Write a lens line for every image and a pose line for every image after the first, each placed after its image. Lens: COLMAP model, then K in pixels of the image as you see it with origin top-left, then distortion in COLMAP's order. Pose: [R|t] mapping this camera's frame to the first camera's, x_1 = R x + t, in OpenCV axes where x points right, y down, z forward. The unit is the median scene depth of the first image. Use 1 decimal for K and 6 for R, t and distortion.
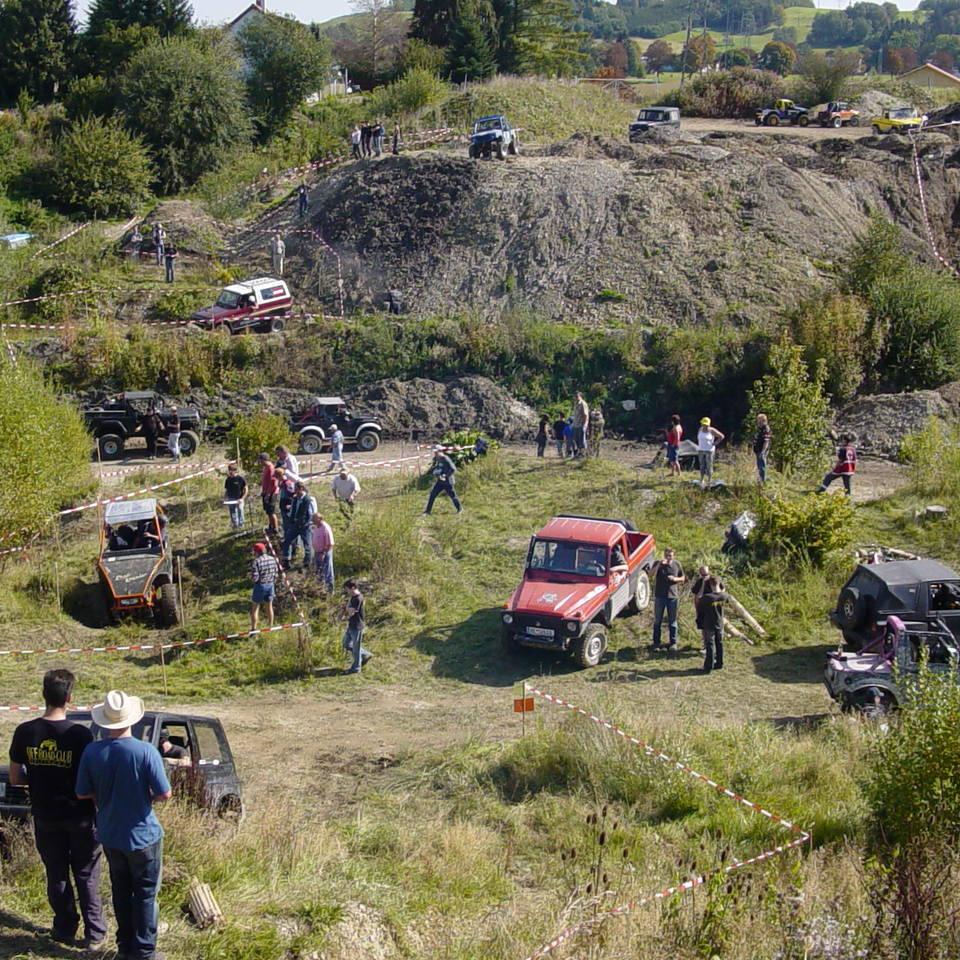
lens RADIAL K [[1552.8, 0, 499.7], [0, 1552.8, 479.1], [0, 0, 1]] dist [-0.196732, 0.207285]
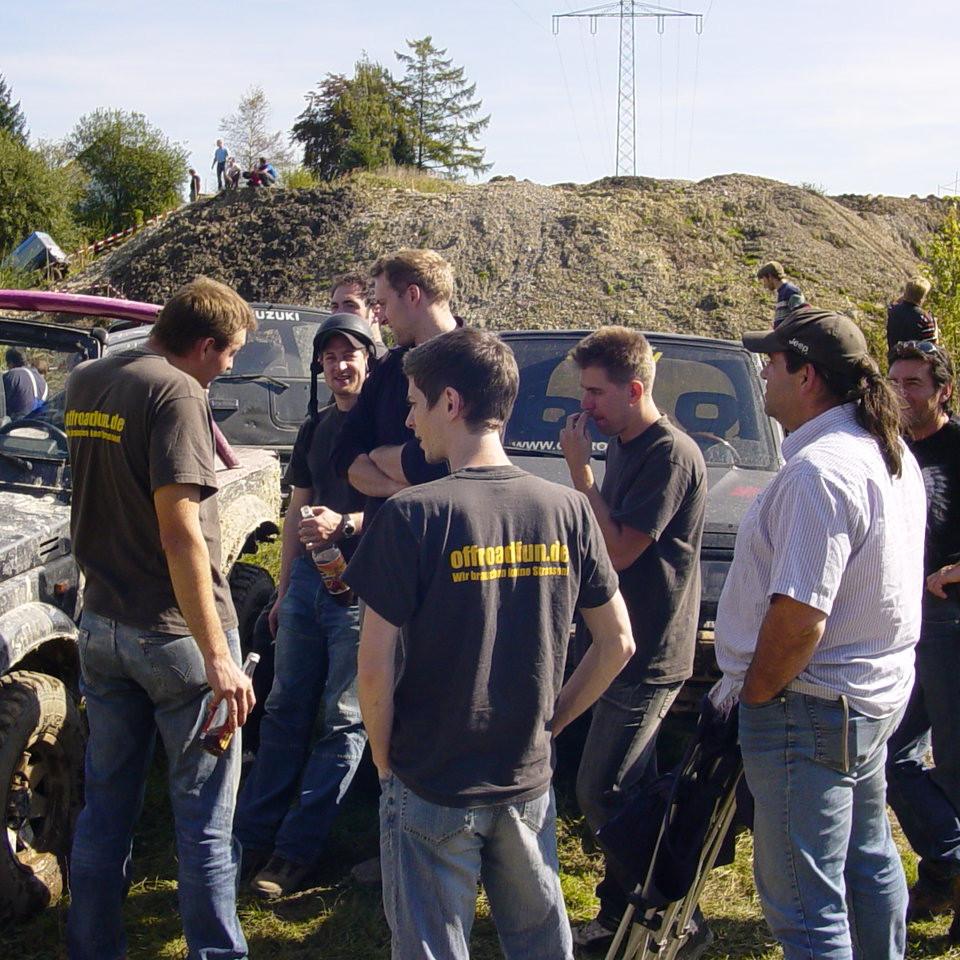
lens RADIAL K [[1552.8, 0, 499.7], [0, 1552.8, 479.1], [0, 0, 1]] dist [-0.196732, 0.207285]
pose [[0.998334, -0.005597, 0.057426, 0.011915], [0.015187, 0.985680, -0.167939, 0.042383], [-0.055664, 0.168531, 0.984123, 0.372392]]
